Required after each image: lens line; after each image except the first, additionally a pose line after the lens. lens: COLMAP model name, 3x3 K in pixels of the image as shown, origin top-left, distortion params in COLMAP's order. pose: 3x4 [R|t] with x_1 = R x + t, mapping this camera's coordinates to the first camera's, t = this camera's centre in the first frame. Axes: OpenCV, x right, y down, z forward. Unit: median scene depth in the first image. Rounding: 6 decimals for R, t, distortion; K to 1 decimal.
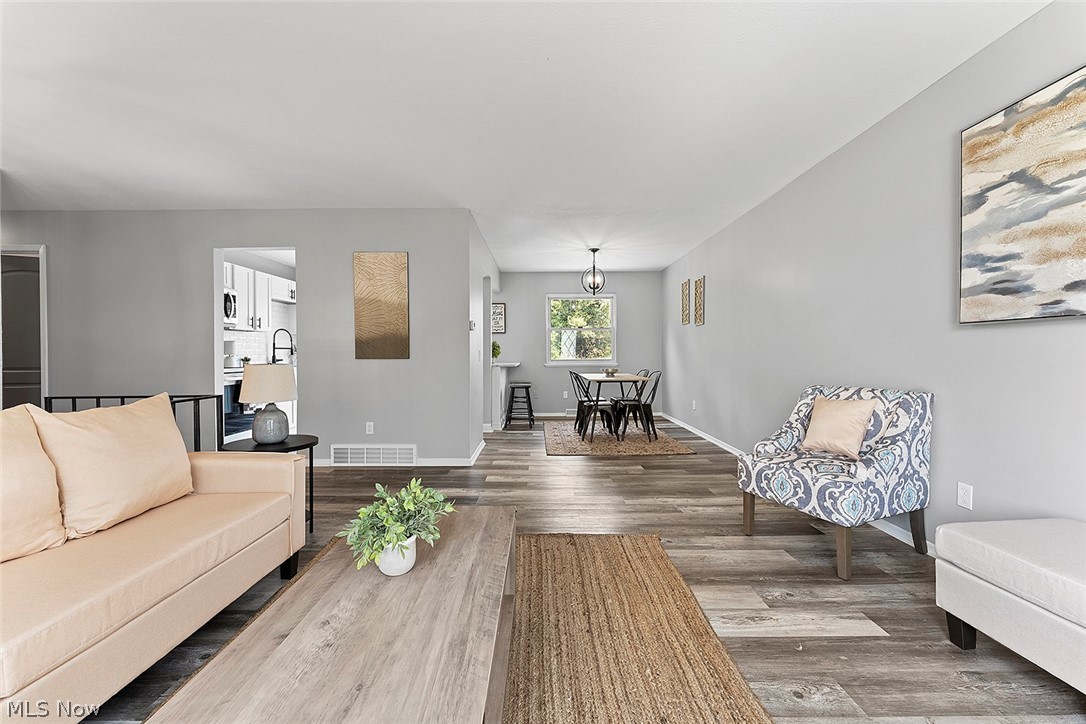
lens RADIAL K [[432.7, 0, 542.3], [0, 432.7, 361.7], [0, 0, 1]] dist [-0.000716, 0.000022]
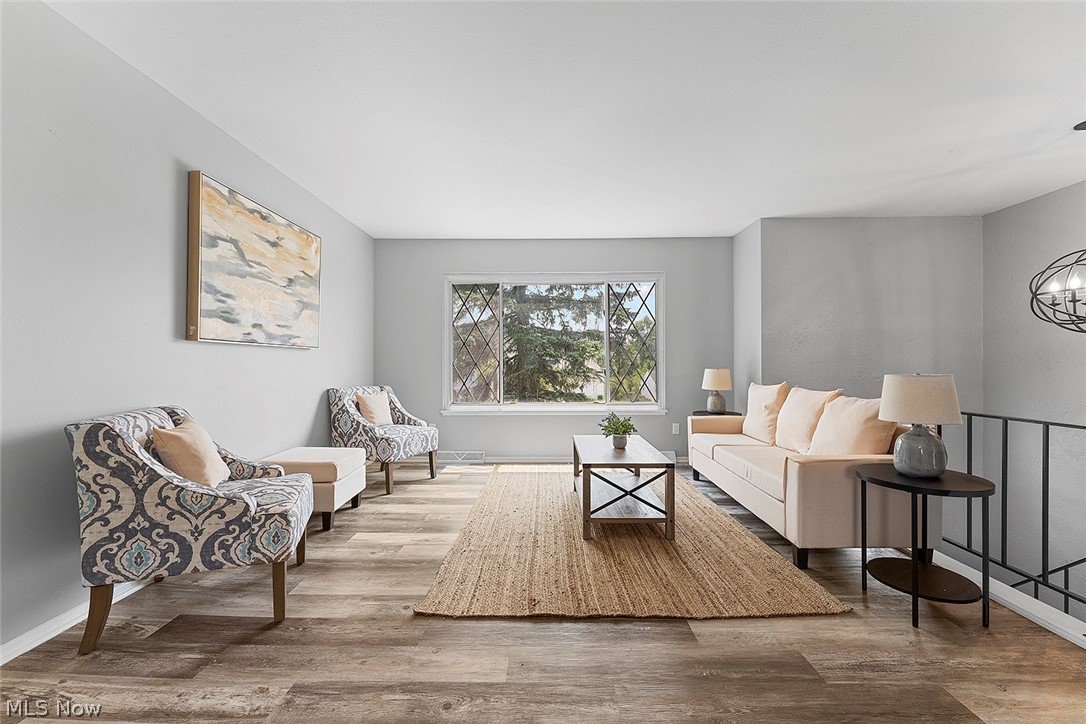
lens RADIAL K [[432.7, 0, 540.8], [0, 432.7, 365.0], [0, 0, 1]] dist [-0.000716, 0.000022]
pose [[-0.999652, 0.006632, 0.025524, 0.042600], [0.007150, 0.999769, 0.020263, -0.040646], [-0.025383, 0.020439, -0.999469, 2.394487]]
